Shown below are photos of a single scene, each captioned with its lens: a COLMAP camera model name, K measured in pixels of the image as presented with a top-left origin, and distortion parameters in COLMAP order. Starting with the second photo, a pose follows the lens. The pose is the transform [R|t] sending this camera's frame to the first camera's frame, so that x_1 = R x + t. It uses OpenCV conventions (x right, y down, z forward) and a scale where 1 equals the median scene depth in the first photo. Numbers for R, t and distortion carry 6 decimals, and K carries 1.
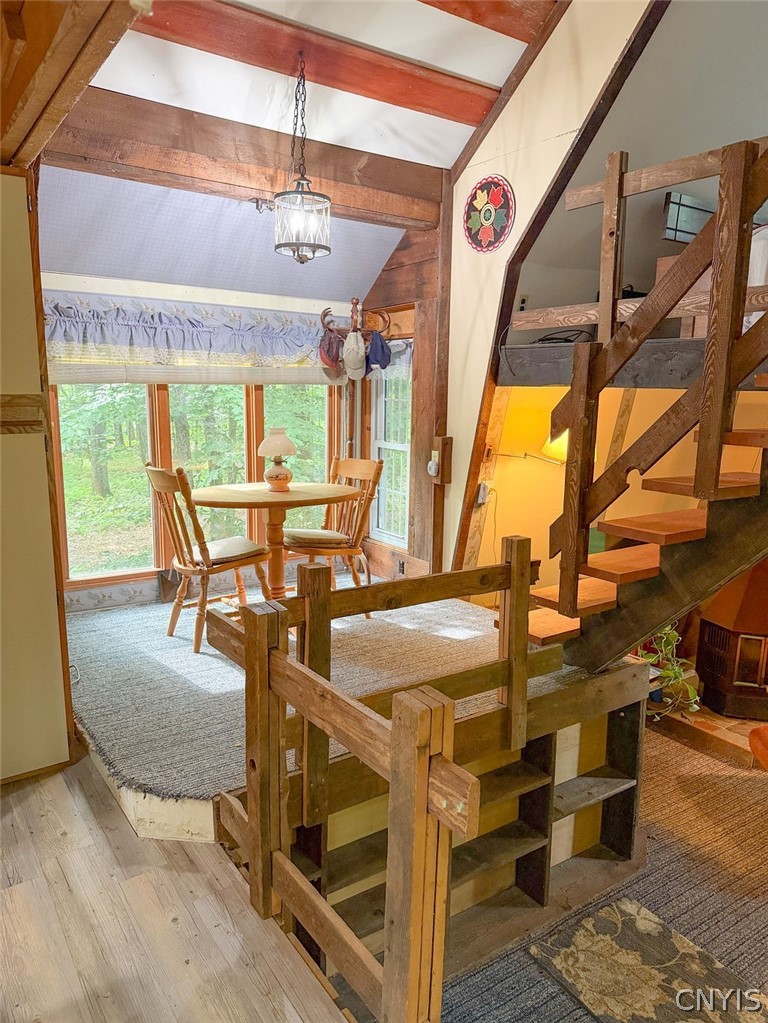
lens RADIAL K [[729.7, 0, 380.8], [0, 729.7, 532.7], [0, 0, 1]] dist [0.003059, -0.048794]
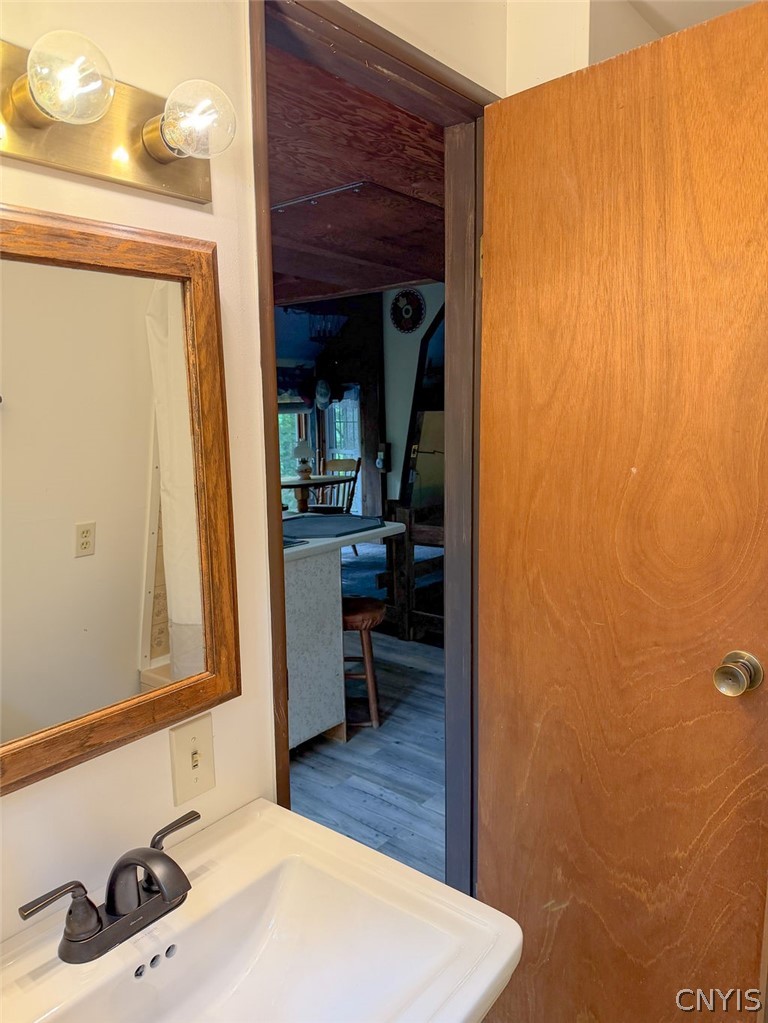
lens RADIAL K [[739.7, 0, 378.3], [0, 739.7, 504.4], [0, 0, 1]] dist [-0.006124, -0.009036]
pose [[0.960317, -0.068336, 0.270410, -0.404195], [0.085404, 0.994996, -0.051850, 0.091475], [-0.265514, 0.072887, 0.961348, -0.588420]]
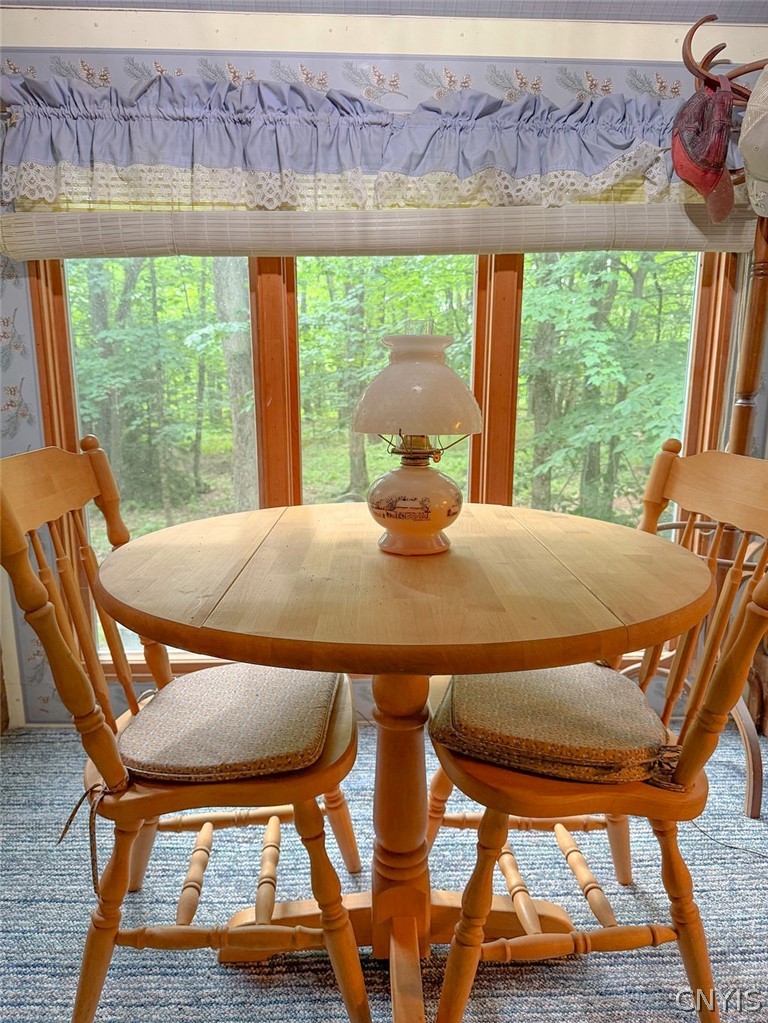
lens RADIAL K [[739.7, 0, 378.3], [0, 739.7, 504.4], [0, 0, 1]] dist [-0.006124, -0.009036]
pose [[0.830379, 0.103796, -0.547445, 0.016372], [-0.096475, 0.994440, 0.042210, -0.081780], [0.548783, 0.017764, 0.835776, 0.682334]]
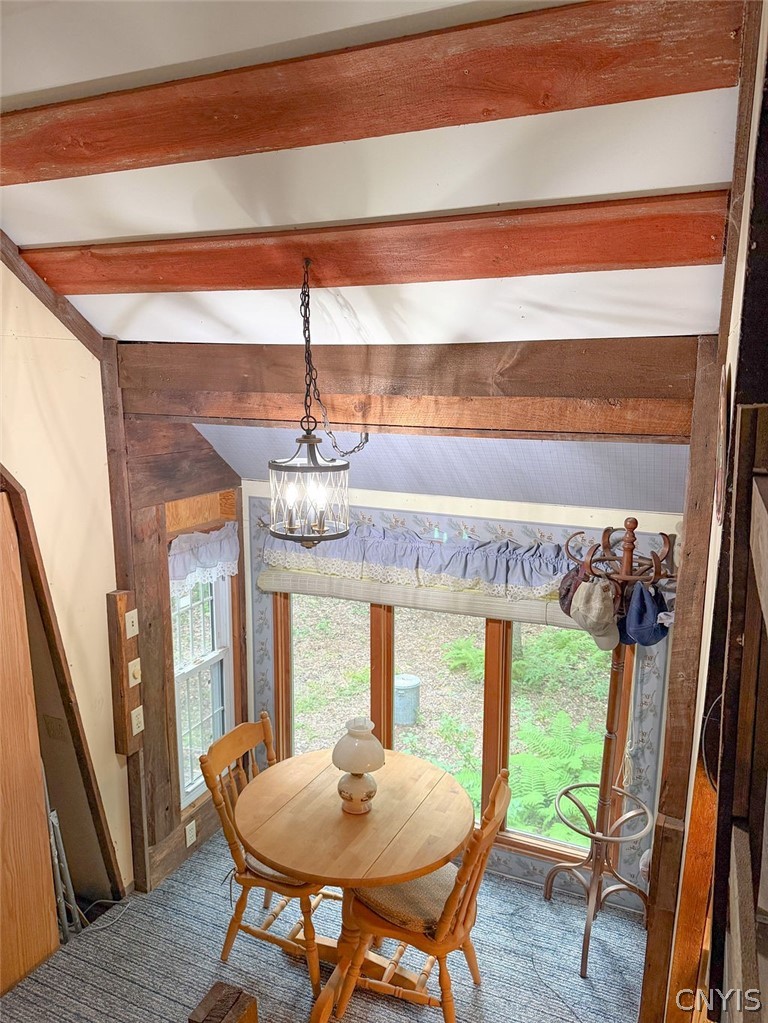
lens RADIAL K [[705.9, 0, 389.7], [0, 705.9, 506.9], [0, 0, 1]] dist [0.077625, -0.151680]
pose [[0.512908, 0.146040, -0.845930, 0.416420], [-0.165958, 0.983702, 0.069200, -0.383540], [0.842249, 0.104895, 0.528785, 0.570747]]
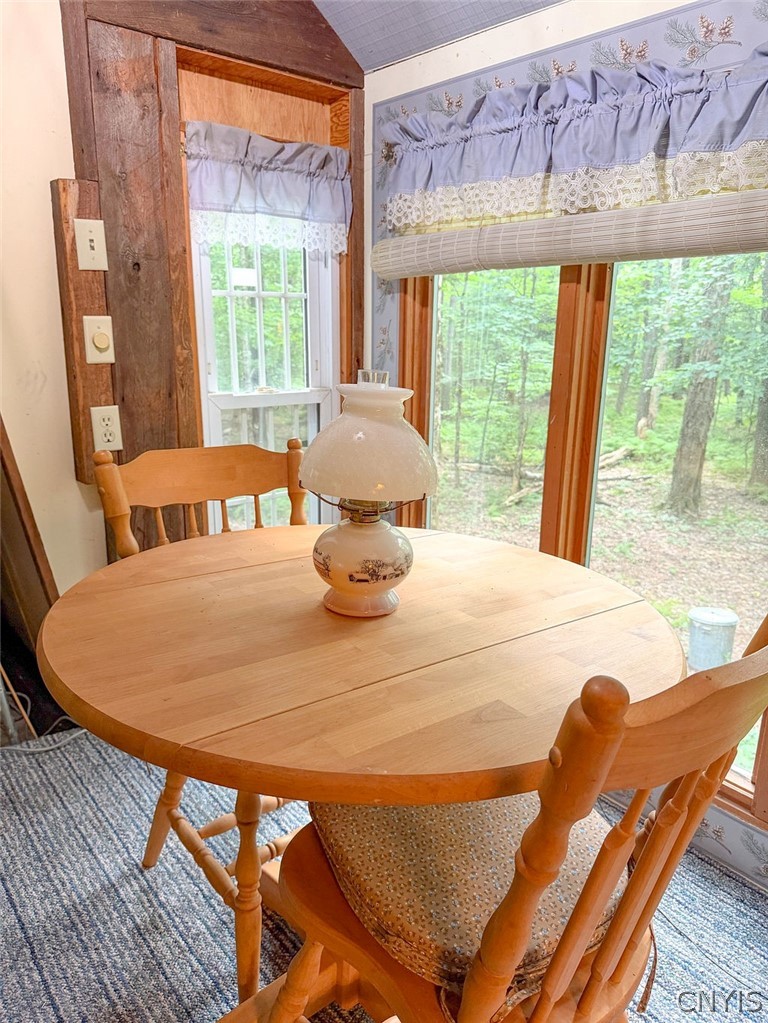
lens RADIAL K [[727.2, 0, 384.0], [0, 727.2, 511.5], [0, 0, 1]] dist [-0.005273, -0.008195]
pose [[0.058067, 0.248815, -0.966809, 0.122555], [-0.201931, 0.951352, 0.232709, -0.150007], [0.977677, 0.181716, 0.105485, 0.903631]]
